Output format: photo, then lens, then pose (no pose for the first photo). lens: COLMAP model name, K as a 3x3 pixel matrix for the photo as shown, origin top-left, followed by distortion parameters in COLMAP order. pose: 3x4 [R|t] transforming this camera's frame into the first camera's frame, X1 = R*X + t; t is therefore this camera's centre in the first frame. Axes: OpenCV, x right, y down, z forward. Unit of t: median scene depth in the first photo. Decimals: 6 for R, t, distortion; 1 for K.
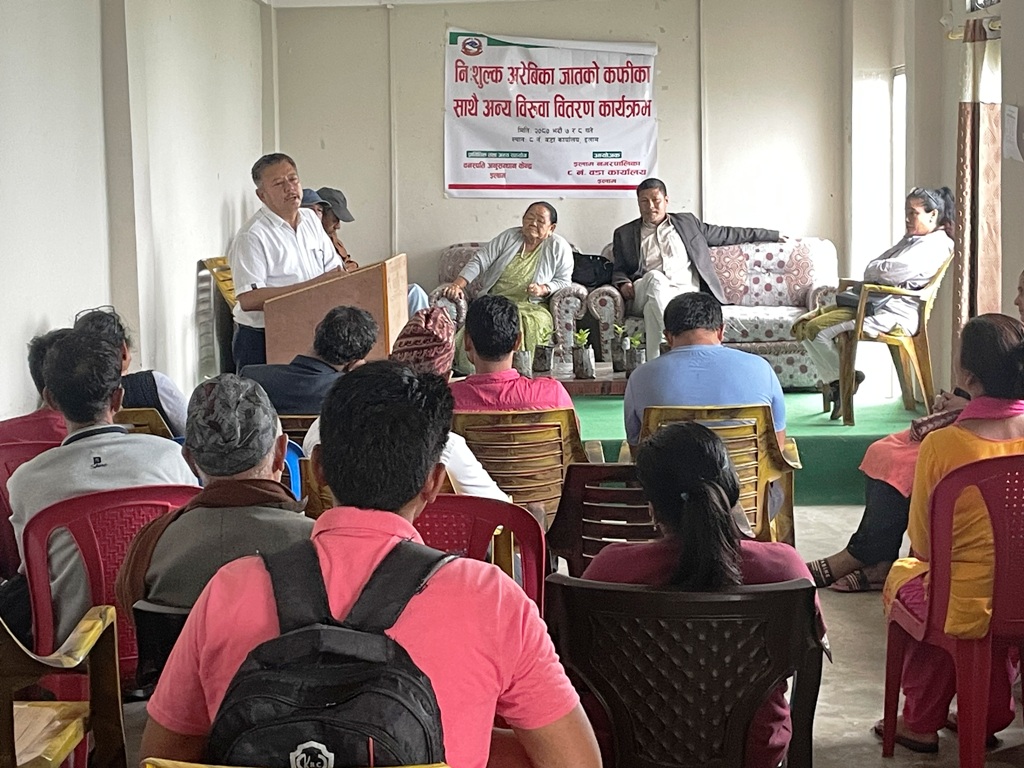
lens RADIAL K [[1785.1, 0, 516.8], [0, 1785.1, 382.7], [0, 0, 1]] dist [0.132435, 0.000000]
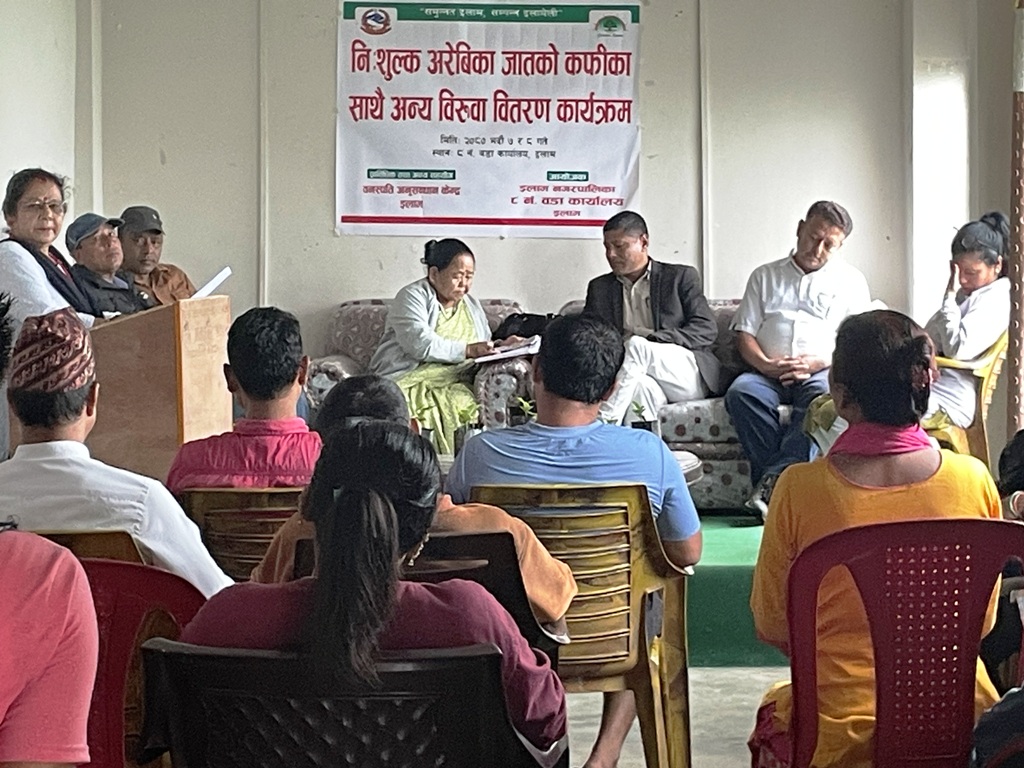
lens RADIAL K [[2622.6, 0, 510.9], [0, 2622.6, 384.2], [0, 0, 1]] dist [0.057009, 0.000000]
pose [[0.999774, 0.009970, -0.018787, 0.048491], [-0.011110, 0.998039, -0.061606, 0.017146], [0.018136, 0.061801, 0.997924, -0.017128]]
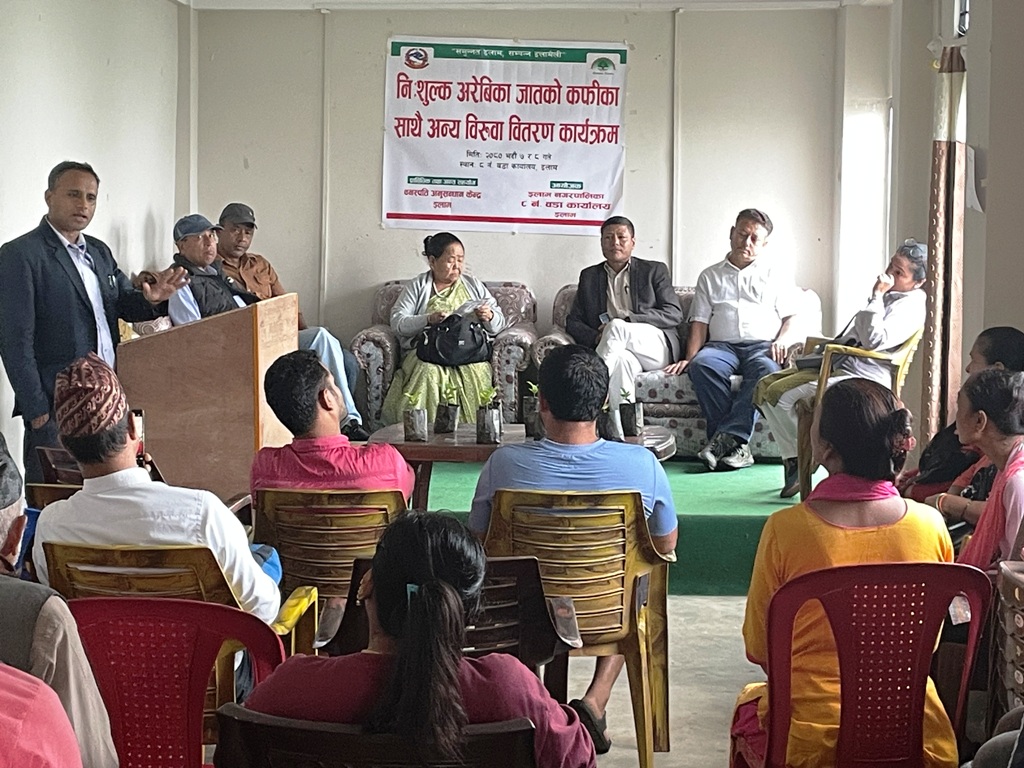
lens RADIAL K [[1988.2, 0, 507.6], [0, 1988.2, 405.8], [0, 0, 1]] dist [0.080859, 0.000000]
pose [[0.999329, 0.031994, -0.017833, 0.042531], [-0.032211, 0.999409, -0.011980, -0.006154], [0.017439, 0.012547, 0.999769, 0.021439]]
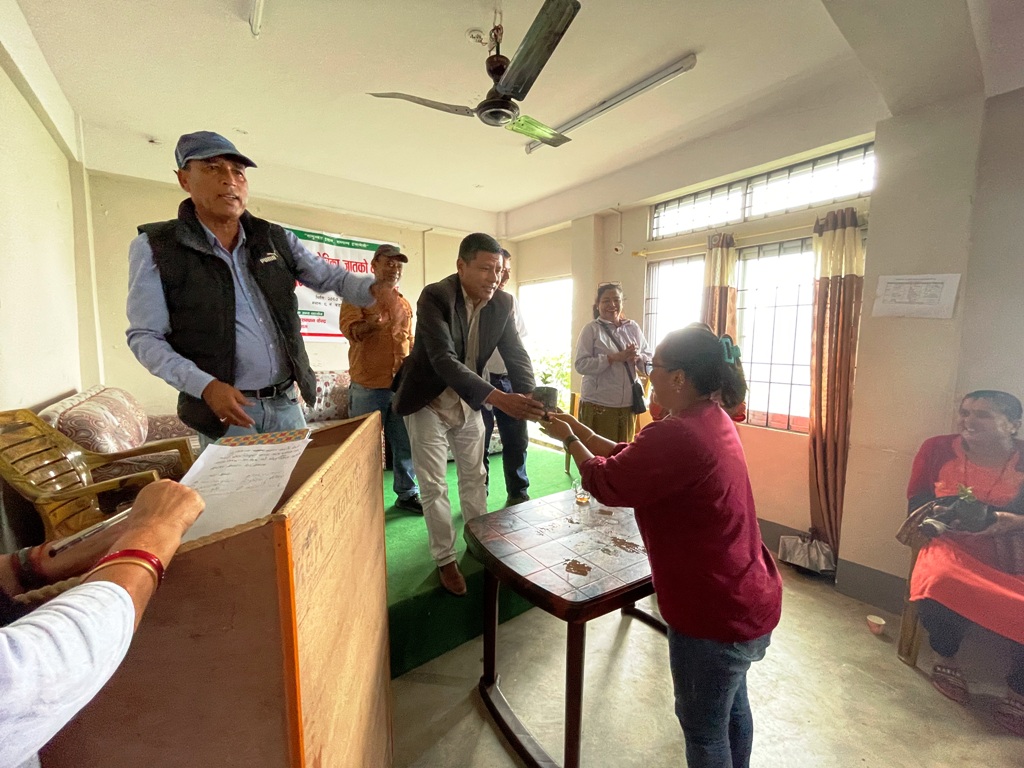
lens RADIAL K [[414.5, 0, 507.0], [0, 414.5, 380.9], [0, 0, 1]] dist [0.001844, 0.000503]
pose [[0.791794, -0.040784, 0.609425, -0.088813], [0.049927, 0.998751, 0.001971, -0.063092], [-0.608744, 0.028866, 0.792841, 0.626849]]
